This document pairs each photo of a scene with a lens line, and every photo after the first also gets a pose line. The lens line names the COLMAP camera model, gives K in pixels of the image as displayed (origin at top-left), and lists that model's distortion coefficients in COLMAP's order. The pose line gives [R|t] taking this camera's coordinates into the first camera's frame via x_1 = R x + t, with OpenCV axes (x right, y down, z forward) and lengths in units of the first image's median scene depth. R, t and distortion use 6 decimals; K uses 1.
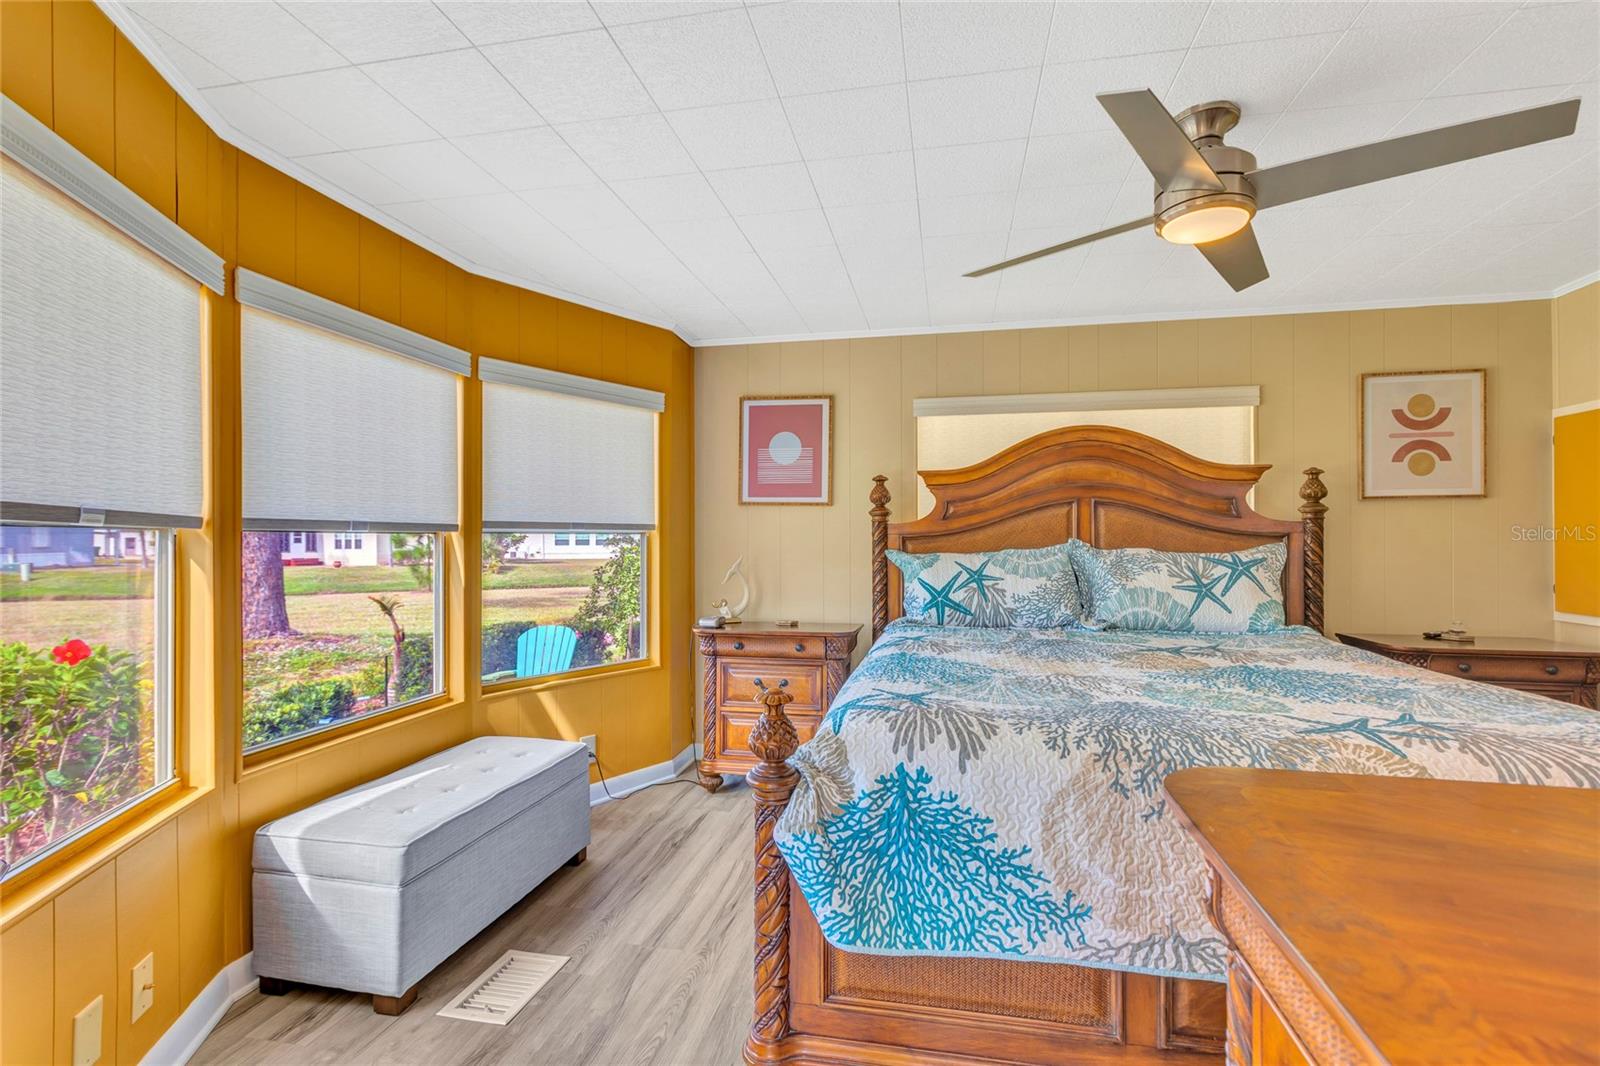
lens RADIAL K [[743.7, 0, 799.4], [0, 743.7, 541.5], [0, 0, 1]] dist [-0.001584, -0.000096]
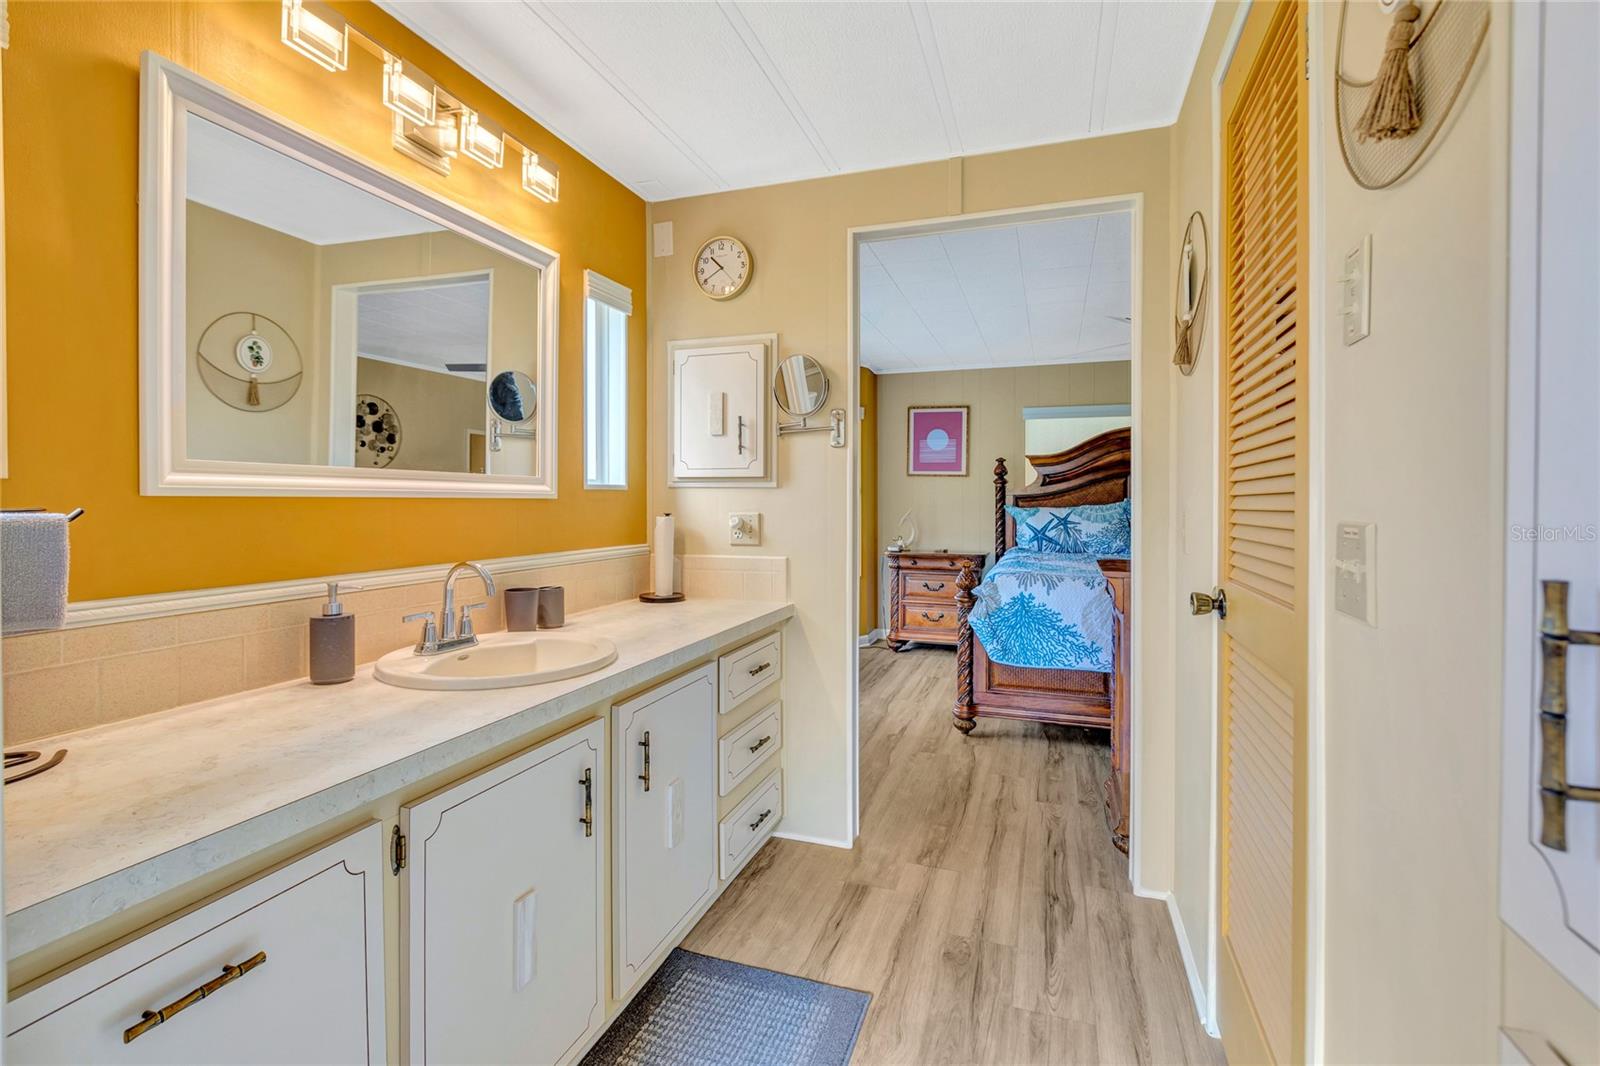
lens RADIAL K [[733.4, 0, 798.8], [0, 733.4, 509.0], [0, 0, 1]] dist [-0.000417, -0.000195]
pose [[0.991227, 0.005469, -0.132056, -0.120988], [-0.004113, 0.999936, 0.010538, 0.004906], [0.132105, -0.009902, 0.991186, -0.655120]]
